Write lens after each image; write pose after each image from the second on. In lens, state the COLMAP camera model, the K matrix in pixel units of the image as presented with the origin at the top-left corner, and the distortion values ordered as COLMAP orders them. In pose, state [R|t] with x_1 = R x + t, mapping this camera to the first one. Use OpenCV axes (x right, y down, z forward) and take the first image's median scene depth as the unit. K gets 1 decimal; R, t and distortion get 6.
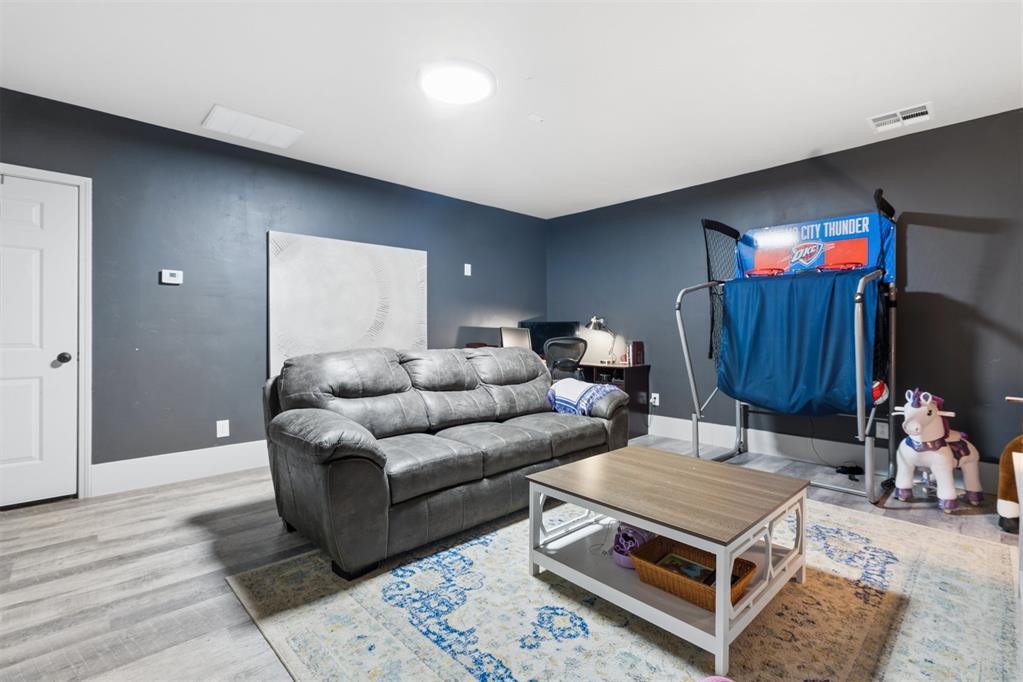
lens RADIAL K [[463.5, 0, 511.8], [0, 463.5, 339.1], [0, 0, 1]] dist [0.011668, 0.000346]
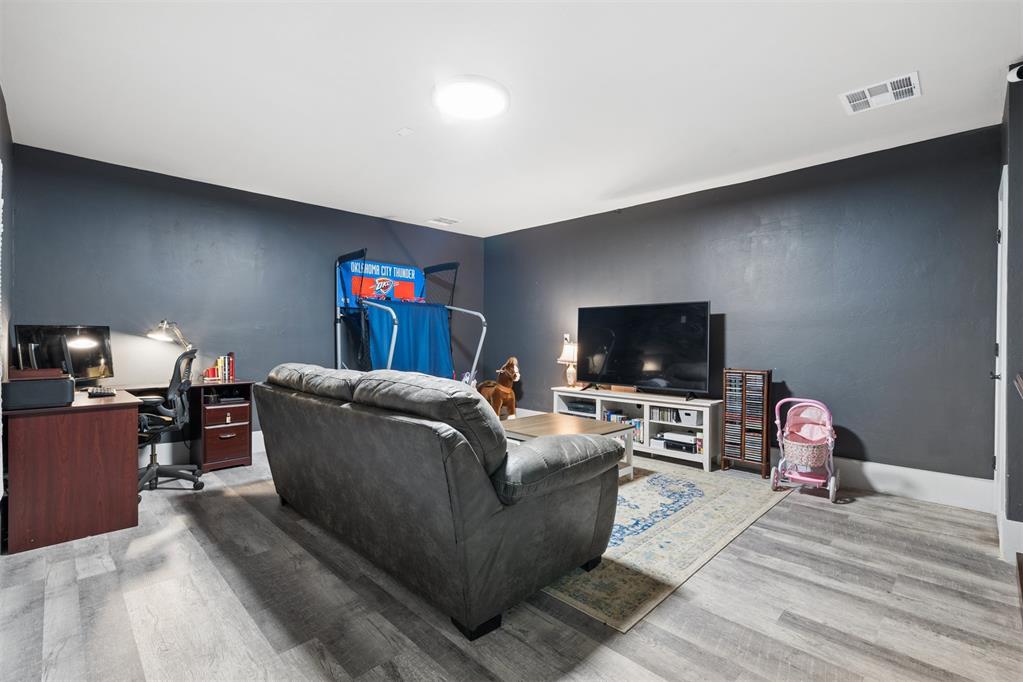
lens RADIAL K [[463.5, 0, 511.8], [0, 463.5, 339.1], [0, 0, 1]] dist [0.011668, 0.000346]
pose [[-0.023953, 0.000956, 0.999713, -1.679493], [0.014716, 0.999892, -0.000604, -0.033072], [-0.999605, 0.014698, -0.023965, 1.398320]]
